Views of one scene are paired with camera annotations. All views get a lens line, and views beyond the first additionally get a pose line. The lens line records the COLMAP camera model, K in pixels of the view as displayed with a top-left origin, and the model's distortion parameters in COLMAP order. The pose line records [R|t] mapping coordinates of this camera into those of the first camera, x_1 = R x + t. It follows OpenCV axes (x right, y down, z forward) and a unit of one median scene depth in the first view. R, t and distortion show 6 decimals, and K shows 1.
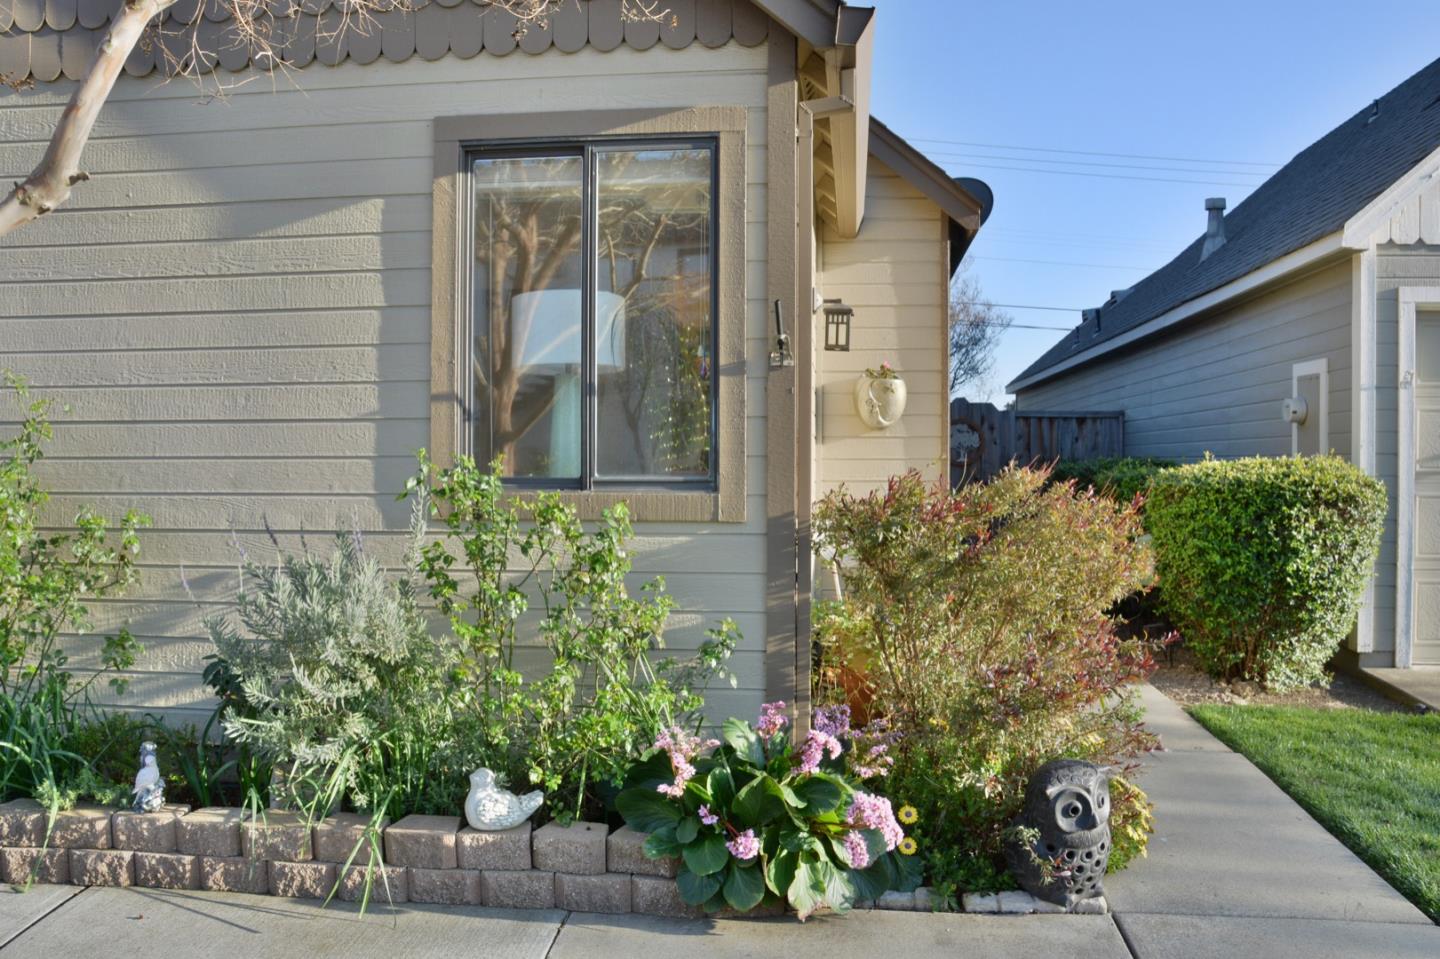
lens RADIAL K [[1116.3, 0, 720.0], [0, 1116.3, 479.5], [0, 0, 1]] dist [-0.063416, 0.004195]
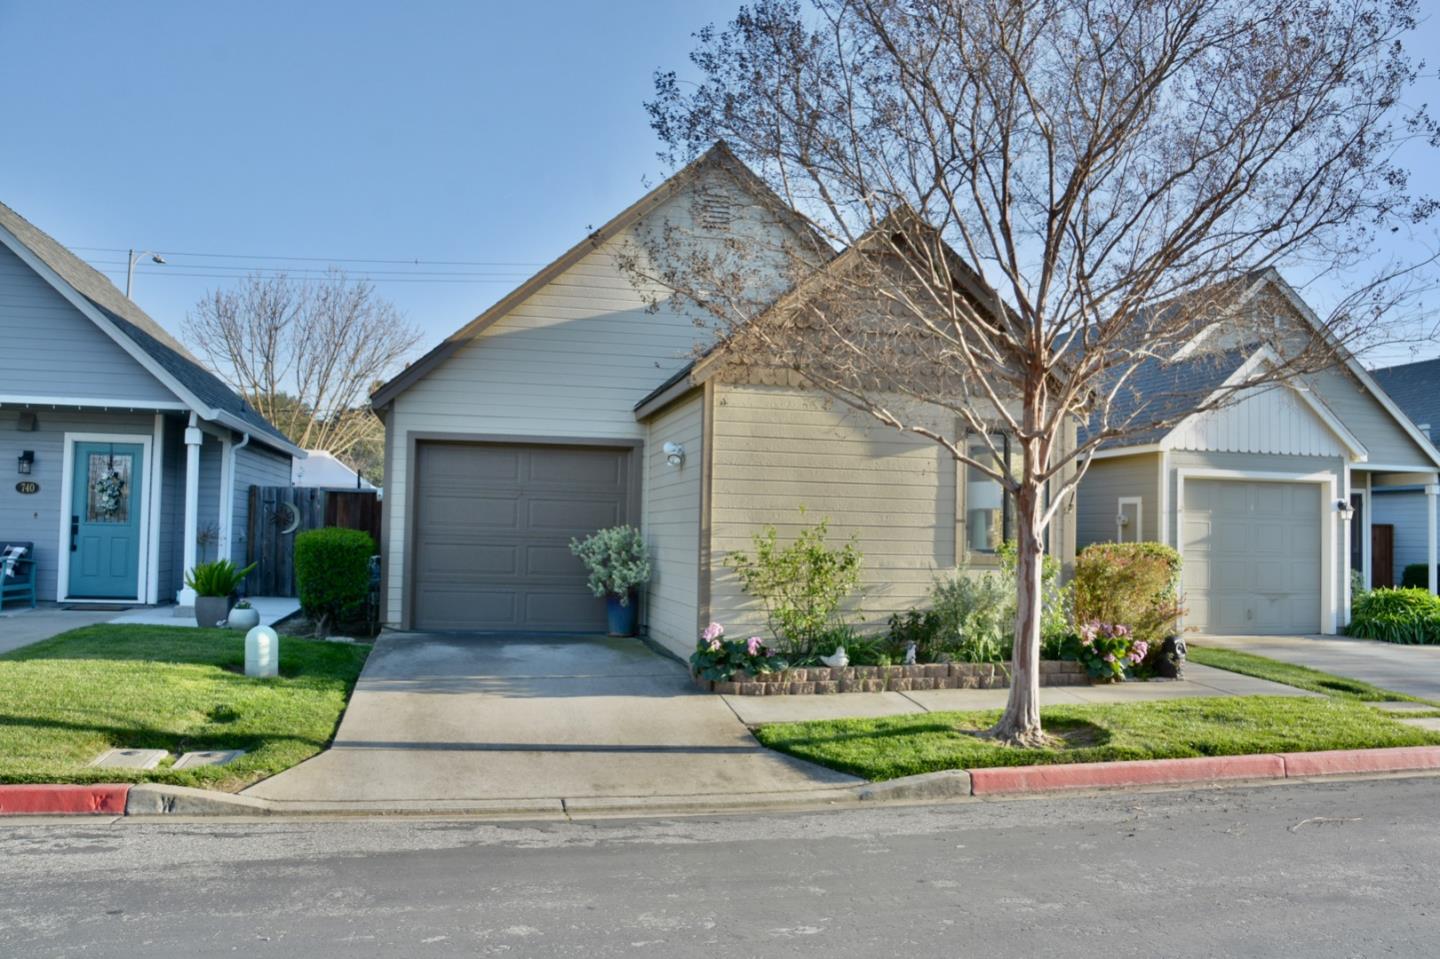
lens RADIAL K [[1116.3, 0, 720.0], [0, 1116.3, 479.5], [0, 0, 1]] dist [-0.063416, 0.004195]
pose [[0.940556, 0.031773, 0.338150, -1.741371], [-0.010030, 0.997779, -0.065856, 0.014094], [-0.339491, 0.058550, 0.938785, -1.393939]]
